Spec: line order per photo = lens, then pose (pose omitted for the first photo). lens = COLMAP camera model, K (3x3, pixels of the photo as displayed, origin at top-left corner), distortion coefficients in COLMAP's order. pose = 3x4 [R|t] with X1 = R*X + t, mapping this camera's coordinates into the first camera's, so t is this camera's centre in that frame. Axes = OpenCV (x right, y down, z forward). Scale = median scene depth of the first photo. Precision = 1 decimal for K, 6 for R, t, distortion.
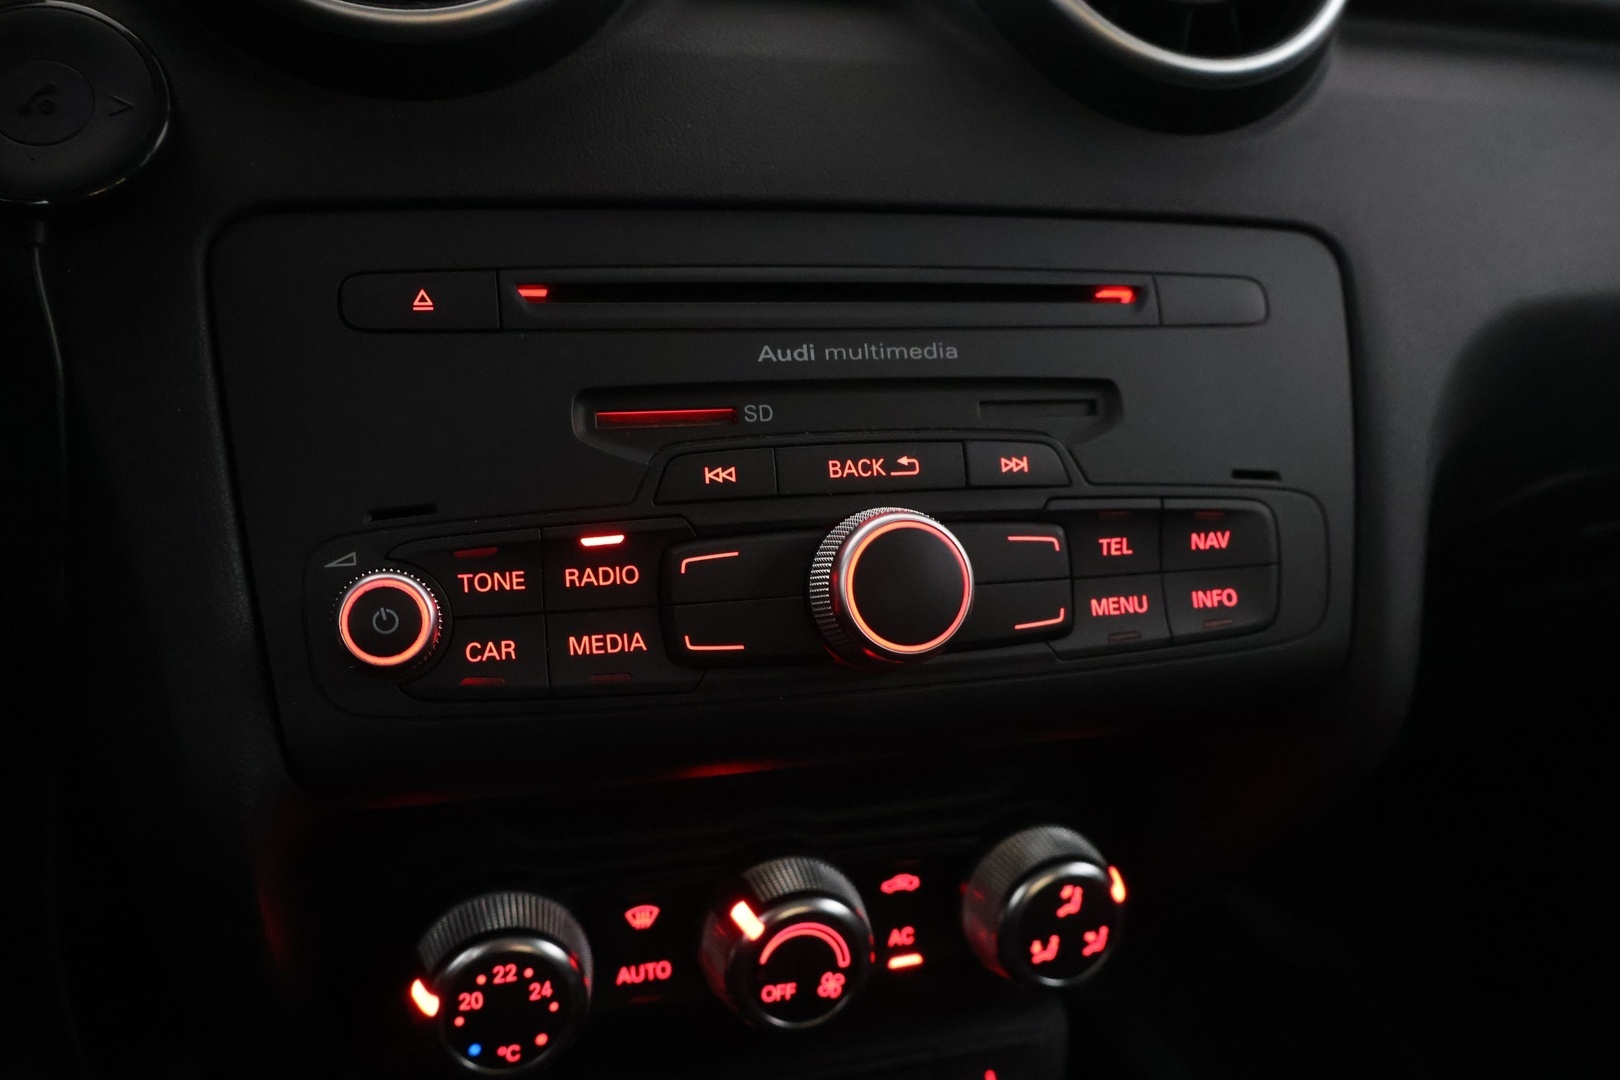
lens RADIAL K [[1374.4, 0, 801.1], [0, 1374.4, 532.7], [0, 0, 1]] dist [0.000787, -0.013372]
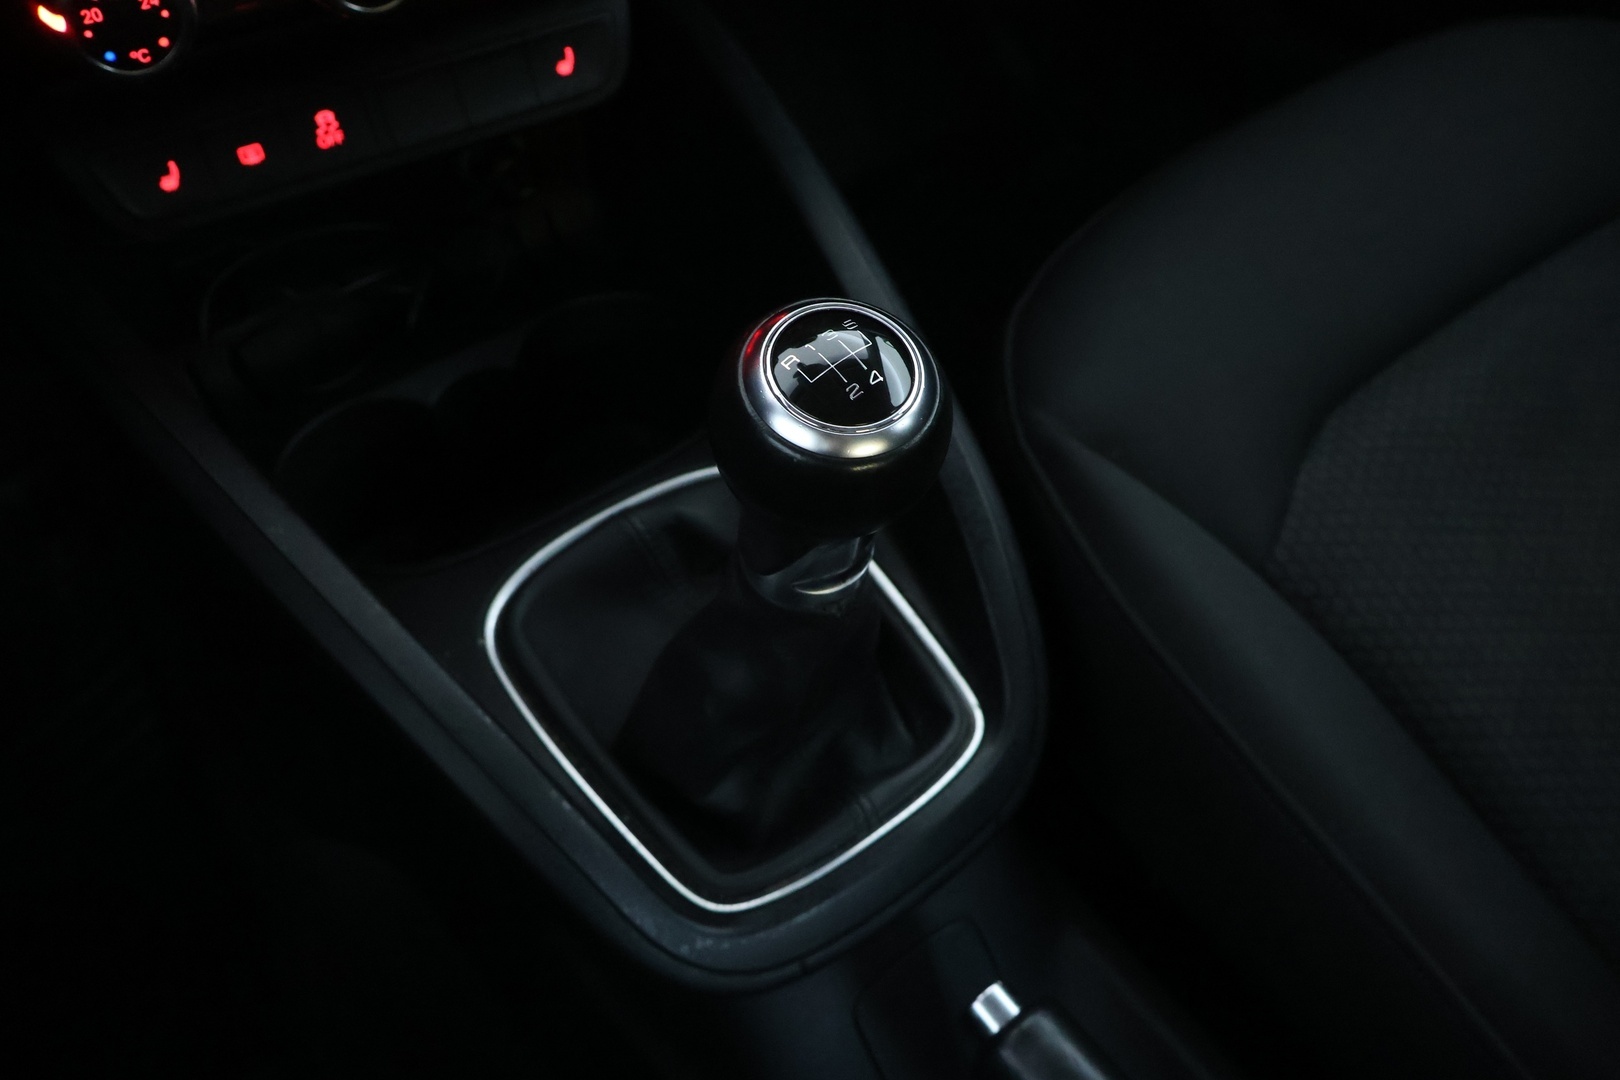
lens RADIAL K [[1374.4, 0, 805.5], [0, 1374.4, 545.9], [0, 0, 1]] dist [0.000787, -0.013372]
pose [[0.969833, -0.190084, 0.152618, 0.097451], [0.059051, 0.790617, 0.609457, 0.007742], [-0.236510, -0.582059, 0.777991, -0.366085]]
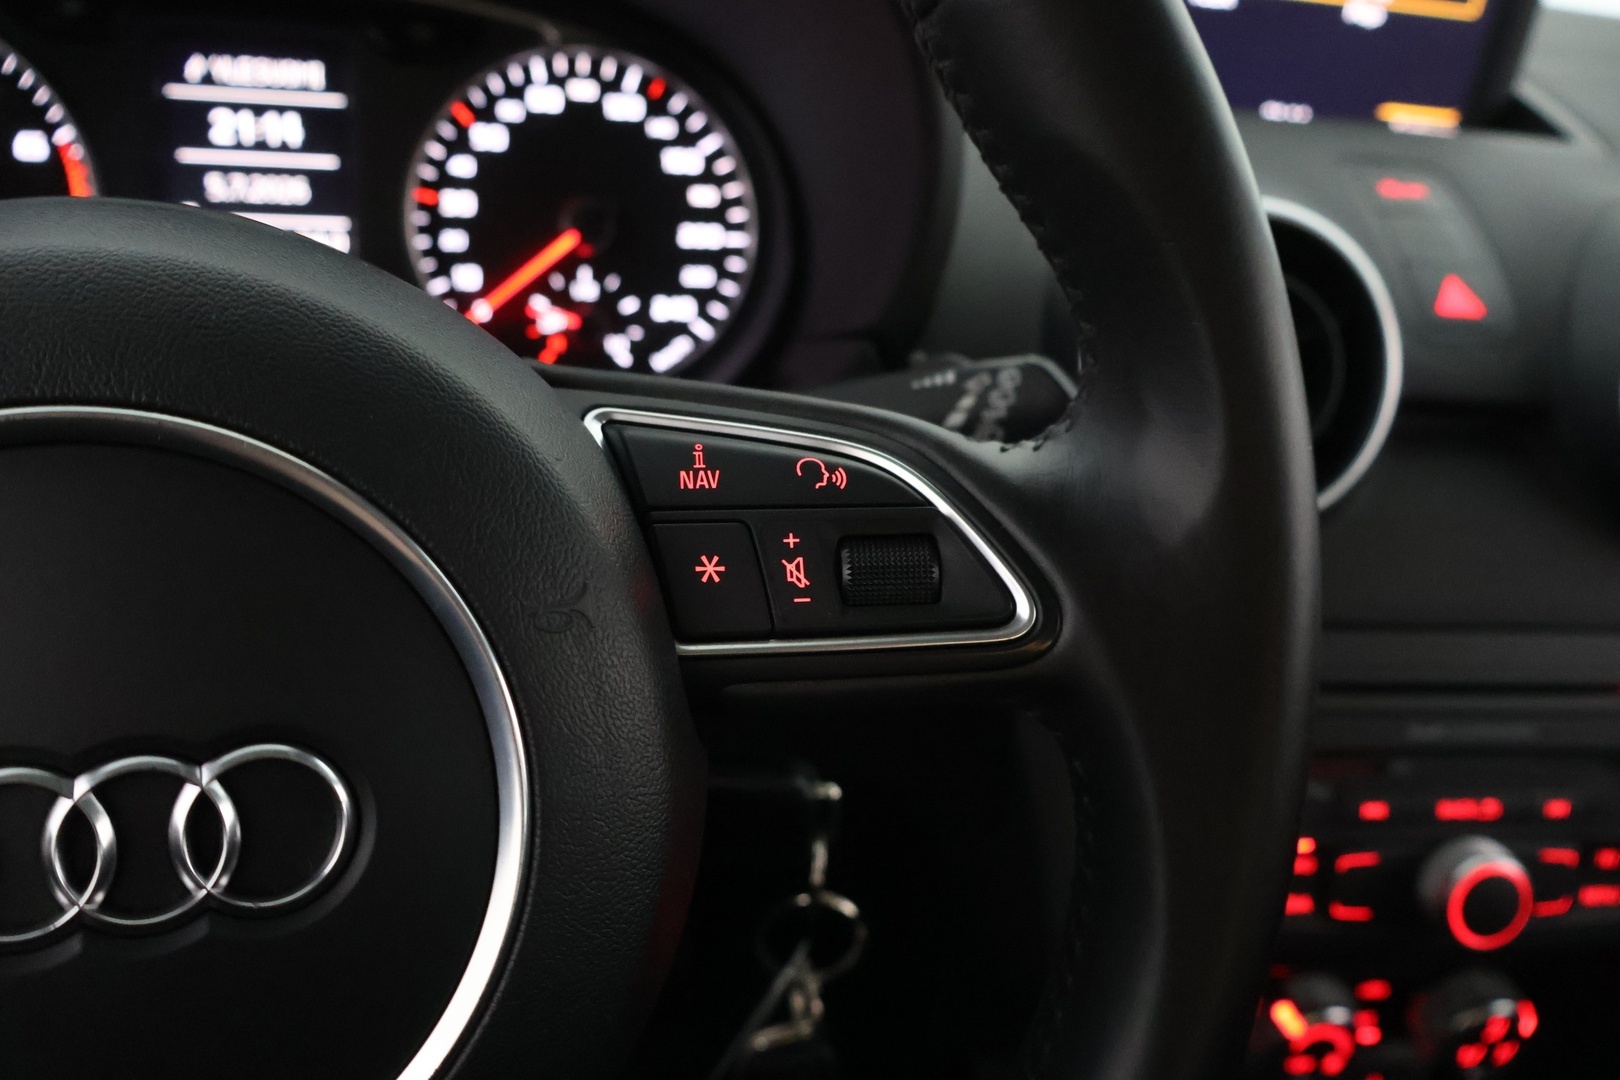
lens RADIAL K [[1374.4, 0, 814.6], [0, 1374.4, 547.7], [0, 0, 1]] dist [0.000787, -0.013372]
pose [[0.986100, 0.135060, -0.096778, -0.510911], [-0.112095, 0.970707, 0.212516, -0.525603], [0.122645, -0.198714, 0.972353, -0.479604]]
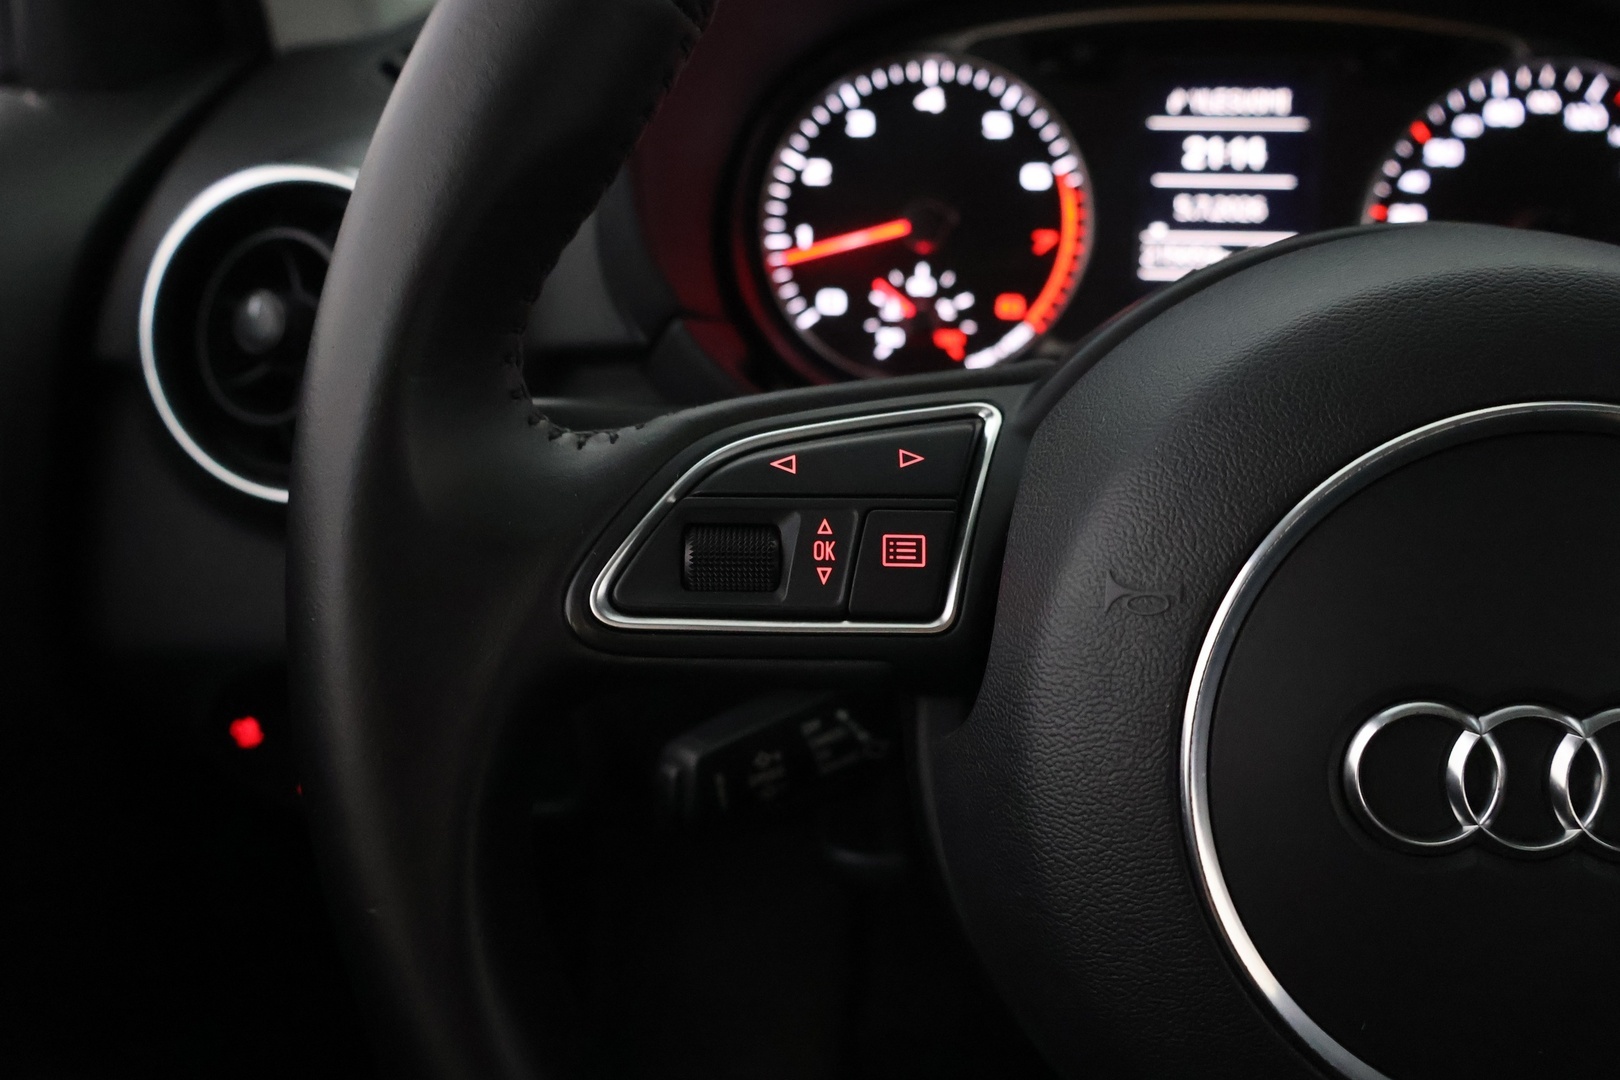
lens RADIAL K [[1374.4, 0, 802.3], [0, 1374.4, 565.6], [0, 0, 1]] dist [0.000787, -0.013372]
pose [[0.848637, 0.213689, -0.483893, -0.830978], [-0.090291, 0.959865, 0.265530, -0.501381], [0.521213, -0.181647, 0.833871, -0.723806]]
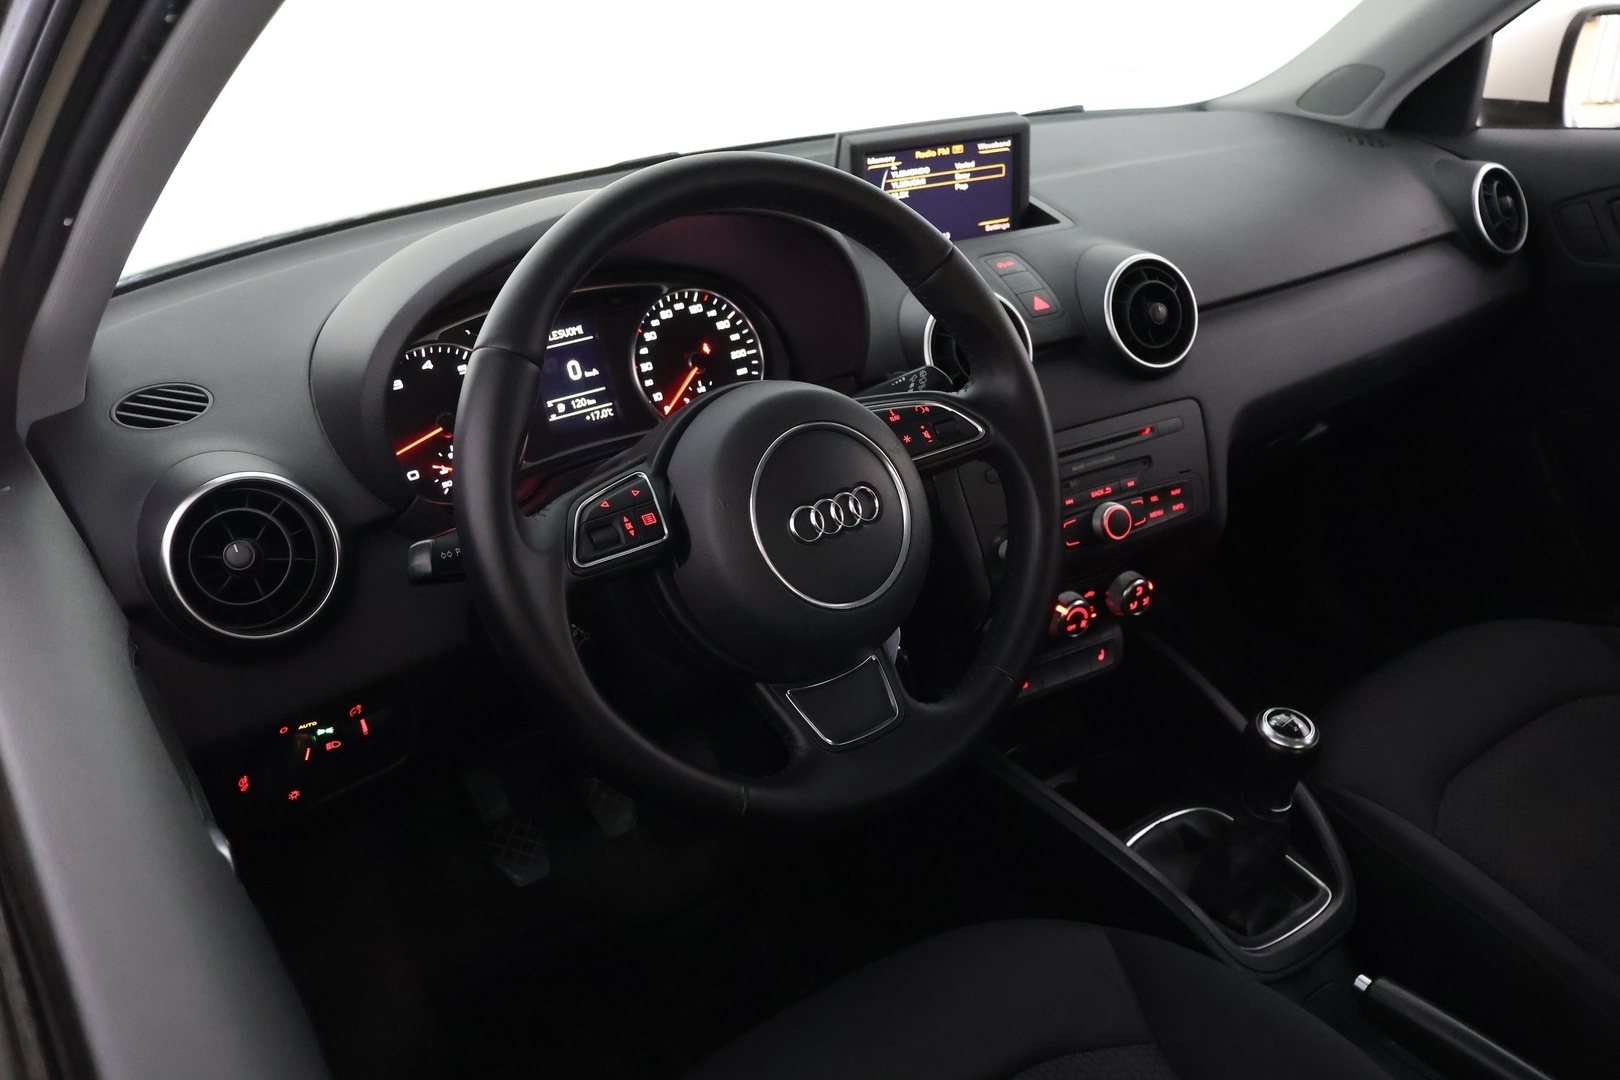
lens RADIAL K [[1374.4, 0, 810.1], [0, 1374.4, 526.6], [0, 0, 1]] dist [0.000787, -0.013372]
pose [[0.974491, -0.154982, 0.162319, -1.309394], [0.124483, 0.975076, 0.183662, -0.719649], [-0.186737, -0.158771, 0.969495, -2.490385]]
